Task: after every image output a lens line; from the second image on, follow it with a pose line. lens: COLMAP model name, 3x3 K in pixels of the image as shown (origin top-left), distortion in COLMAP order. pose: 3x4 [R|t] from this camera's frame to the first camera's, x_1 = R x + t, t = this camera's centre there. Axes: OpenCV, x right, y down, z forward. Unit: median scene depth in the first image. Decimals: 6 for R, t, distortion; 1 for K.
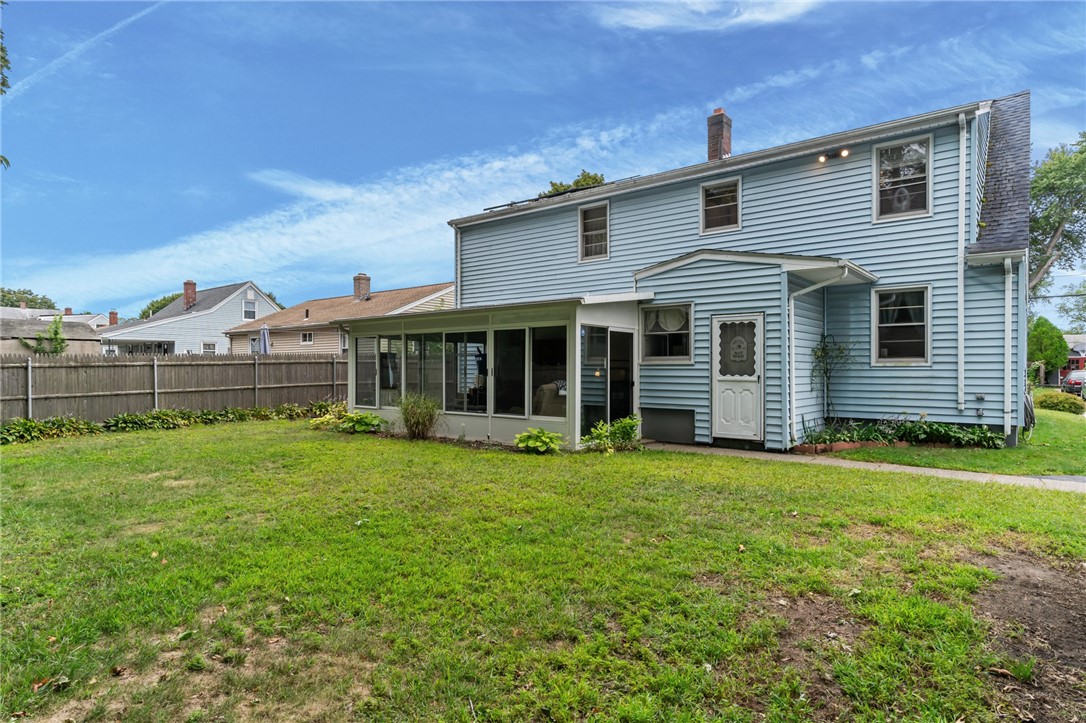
lens RADIAL K [[614.2, 0, 541.0], [0, 614.2, 366.8], [0, 0, 1]] dist [0.004755, 0.000982]
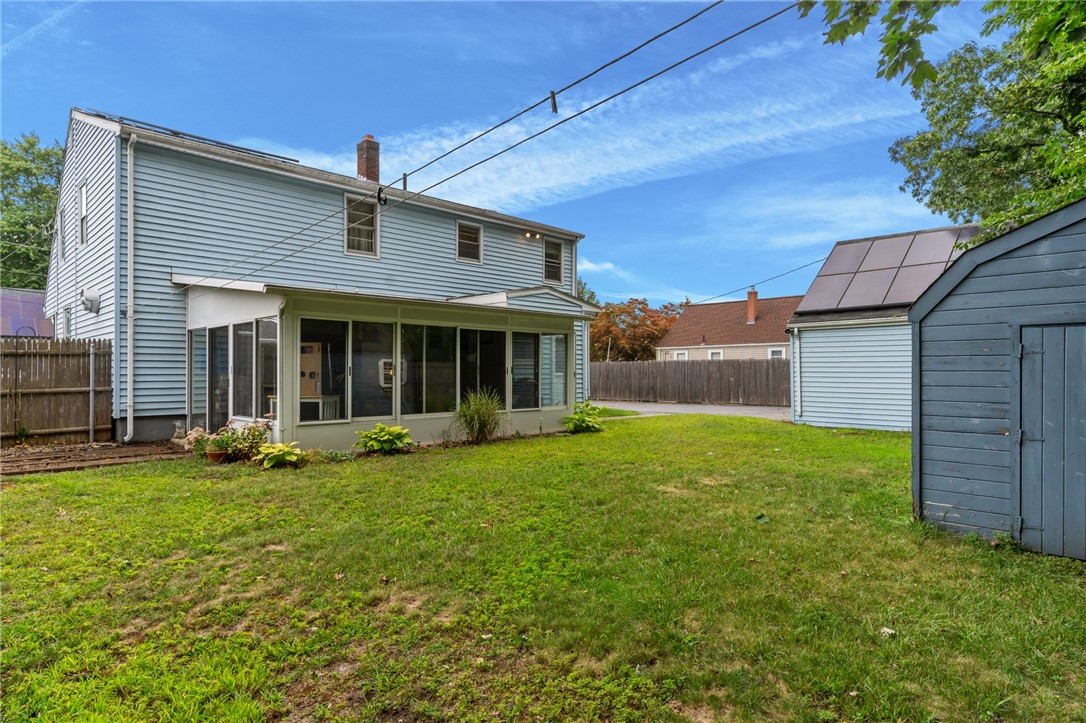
lens RADIAL K [[614.2, 0, 540.3], [0, 614.2, 367.4], [0, 0, 1]] dist [0.004755, 0.000982]
pose [[0.108408, 0.006457, 0.994086, -0.984033], [-0.003390, 0.999975, -0.006126, 0.008583], [-0.994101, -0.002706, 0.108427, 0.719136]]
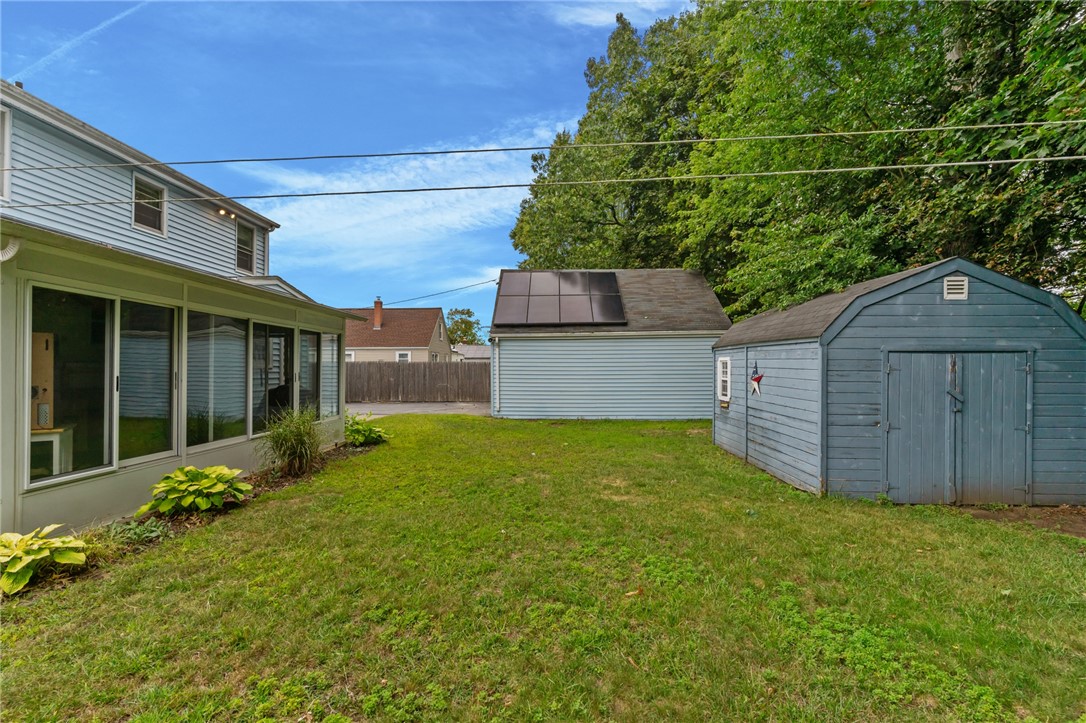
lens RADIAL K [[518.0, 0, 543.0], [0, 518.0, 359.9], [0, 0, 1]] dist [0.013777, 0.000340]
pose [[-0.601379, 0.013497, 0.798850, -0.759195], [-0.004656, 0.999781, -0.020397, -0.001670], [-0.798951, -0.015985, -0.601184, 1.006247]]
